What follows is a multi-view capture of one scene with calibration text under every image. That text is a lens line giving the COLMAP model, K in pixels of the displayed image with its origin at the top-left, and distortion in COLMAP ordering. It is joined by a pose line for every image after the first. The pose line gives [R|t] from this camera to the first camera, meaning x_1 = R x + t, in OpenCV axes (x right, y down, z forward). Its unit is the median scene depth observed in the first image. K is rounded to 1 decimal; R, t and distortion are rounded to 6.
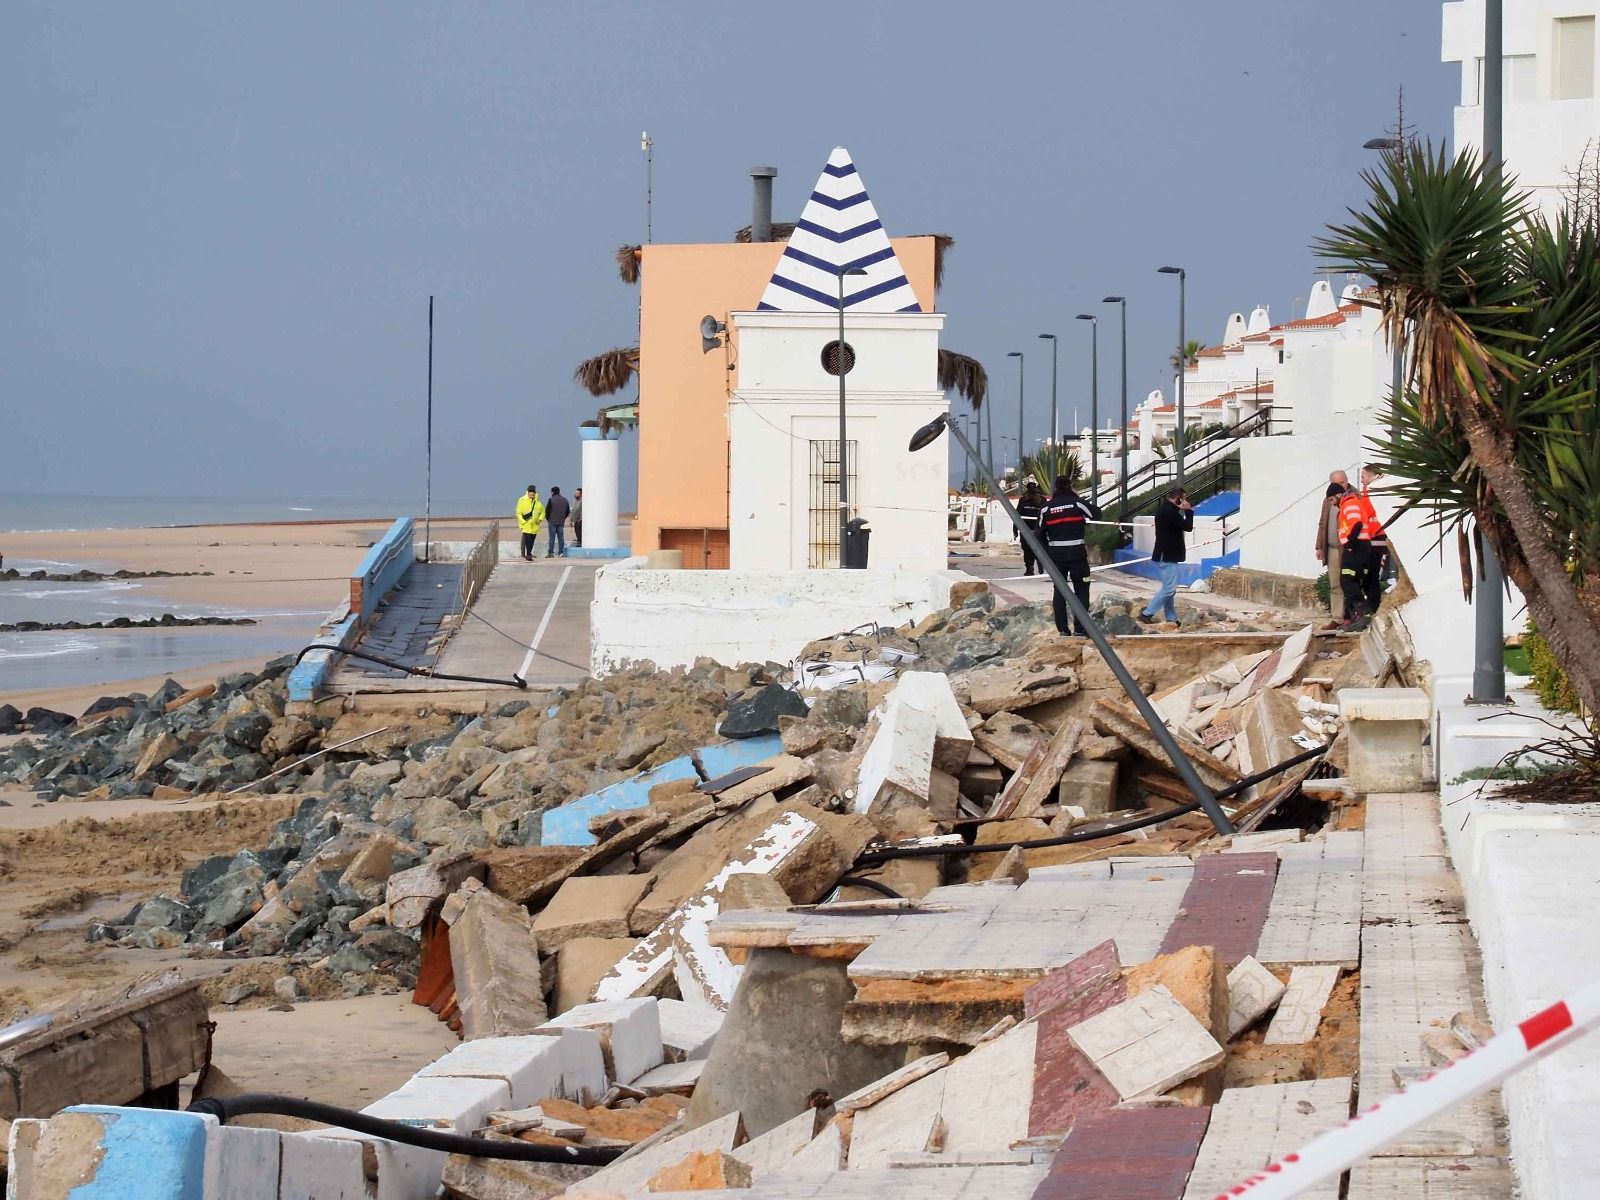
lens RADIAL K [[8107.2, 0, 800.0], [0, 8107.2, 600.0], [0, 0, 1]] dist [0.626895, -0.823038]
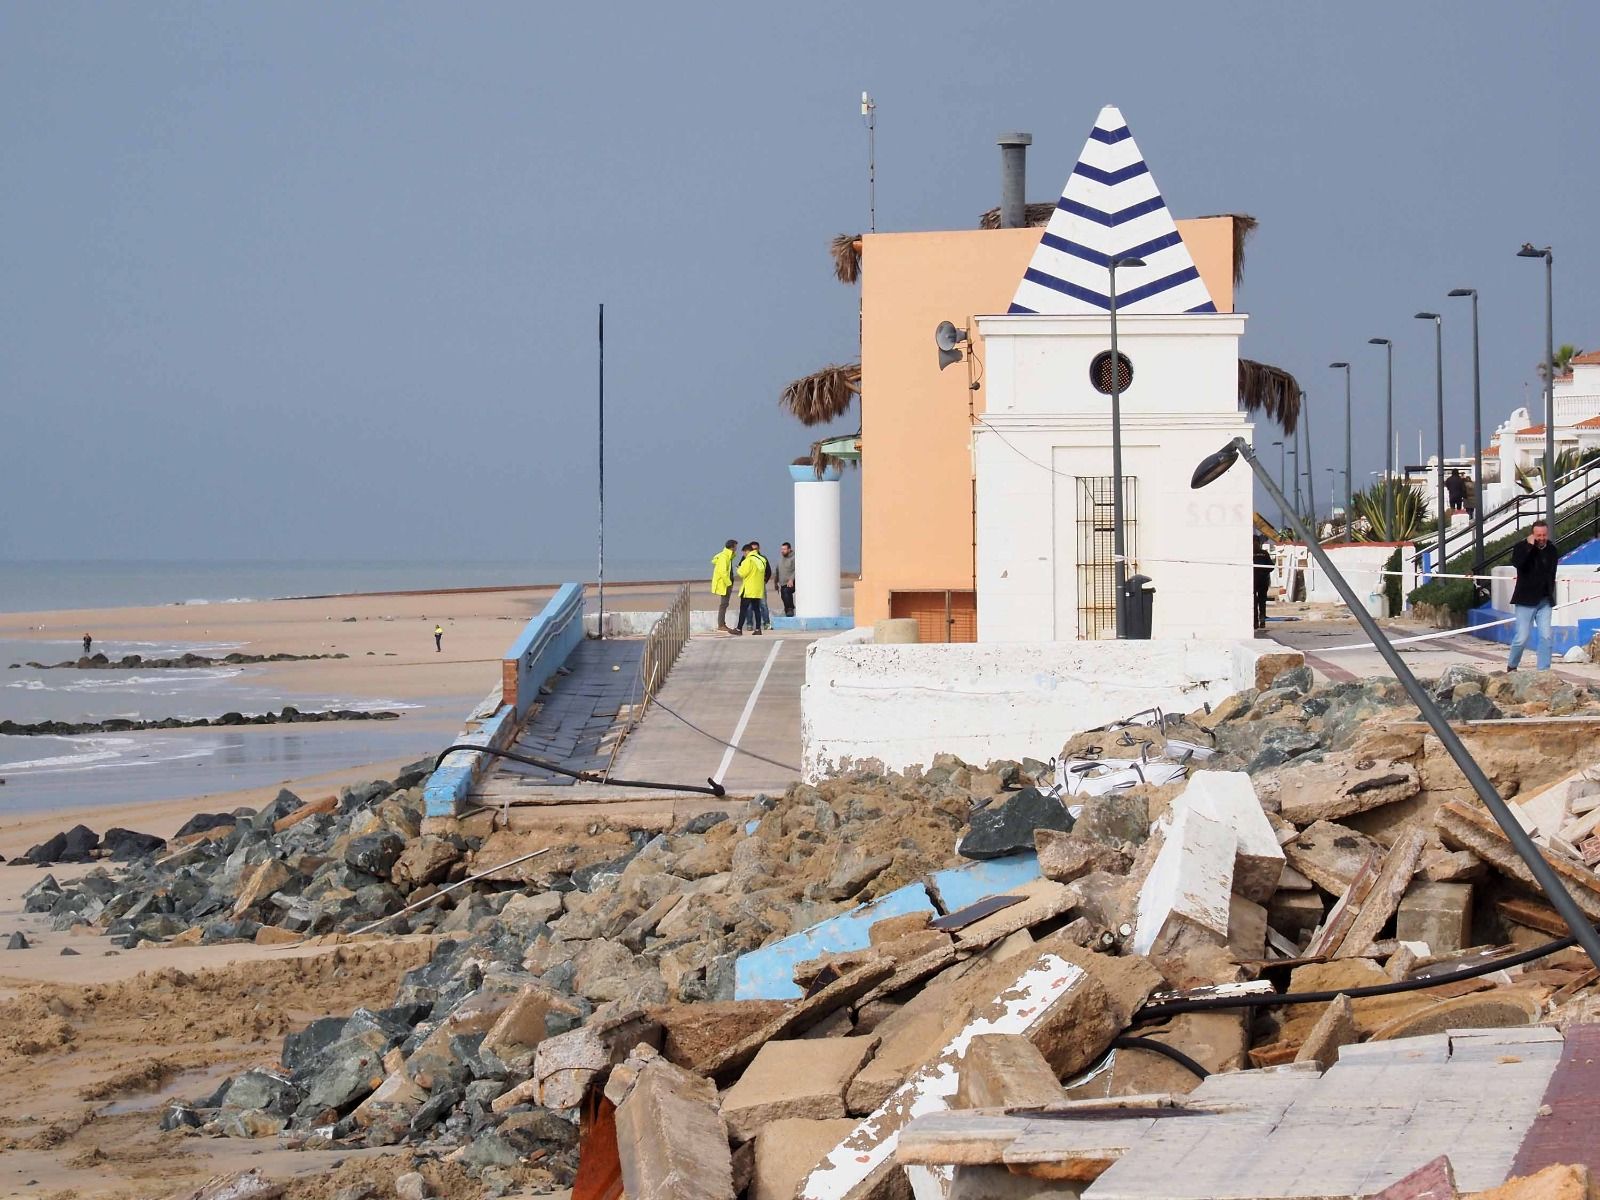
lens RADIAL K [[9943.4, 0, 798.6], [0, 9943.4, 622.5], [0, 0, 1]] dist [0.819788, 2.467121]
pose [[0.999459, -0.015273, -0.029134, 0.002743], [0.015112, 0.999869, -0.005719, -0.000533], [0.029217, 0.005275, 0.999559, 0.039188]]
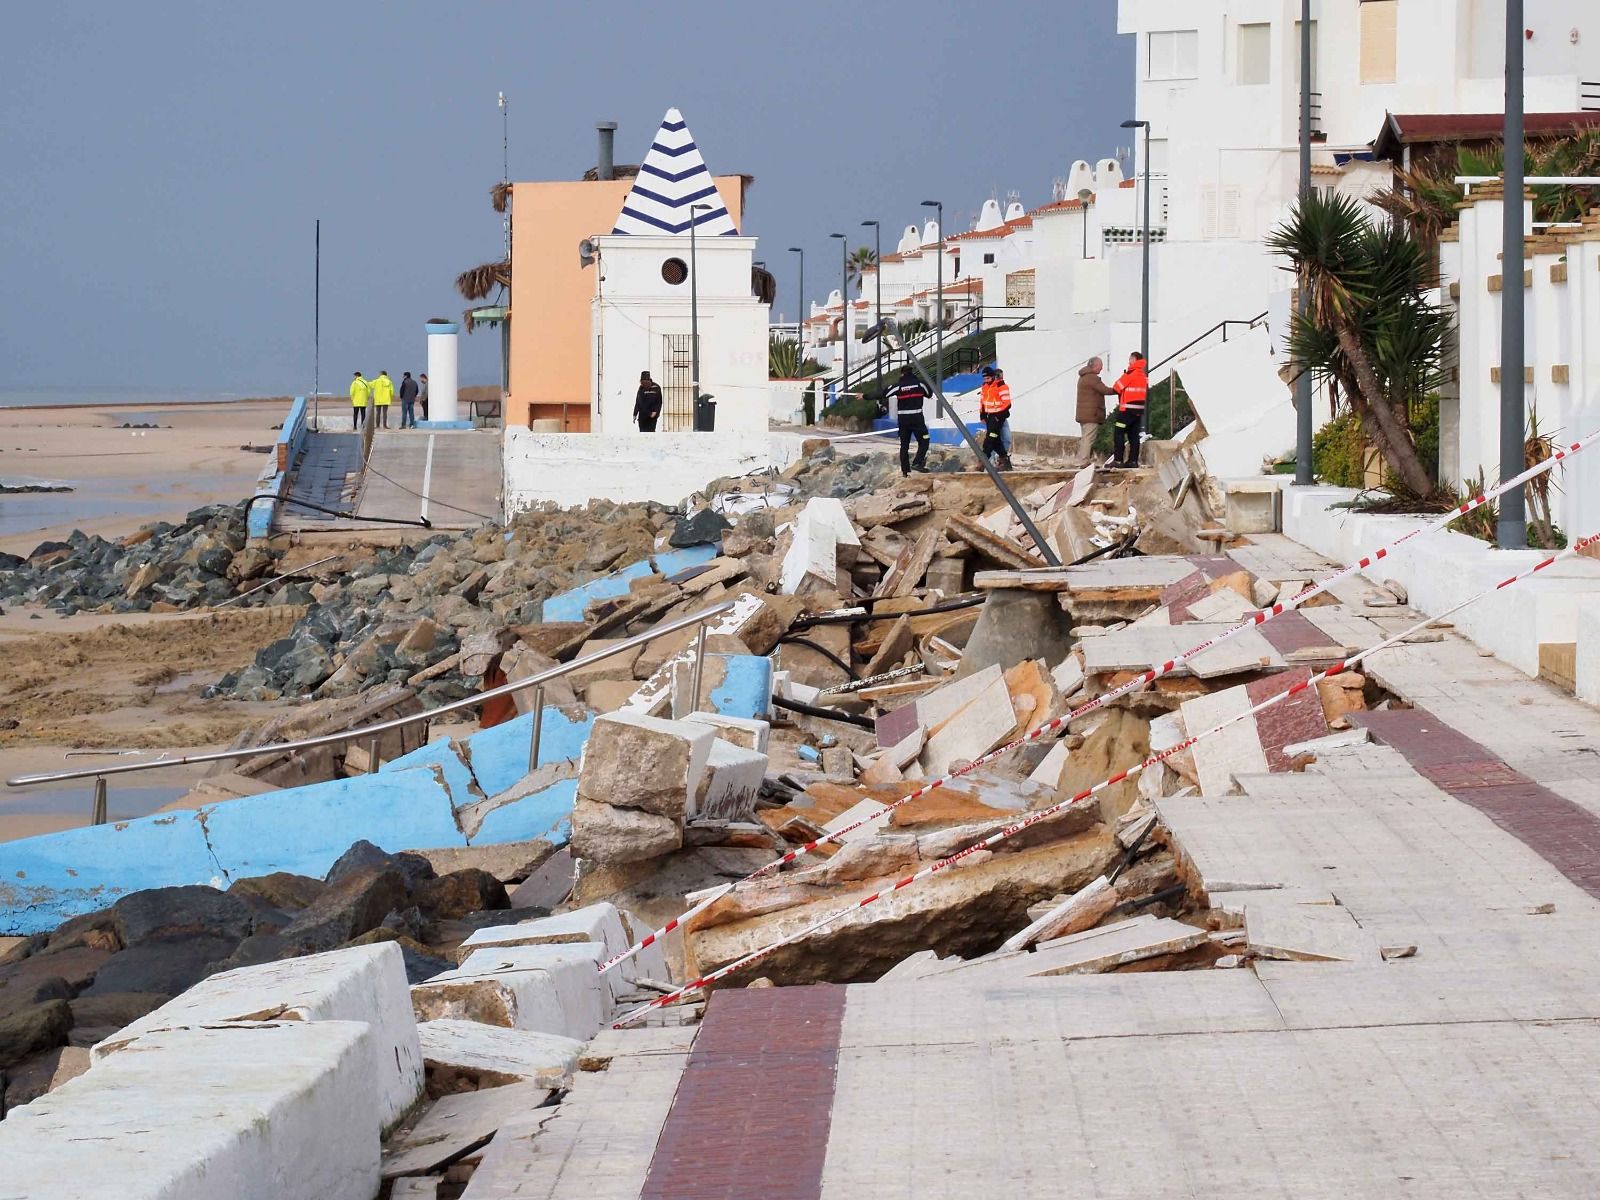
lens RADIAL K [[8346.9, 0, 829.1], [0, 8346.9, 605.6], [0, 0, 1]] dist [0.587734, 3.005498]
pose [[0.997960, -0.005589, 0.063592, -0.072749], [0.004743, 0.999898, 0.013449, 0.007570], [-0.063661, -0.013120, 0.997885, -0.437993]]
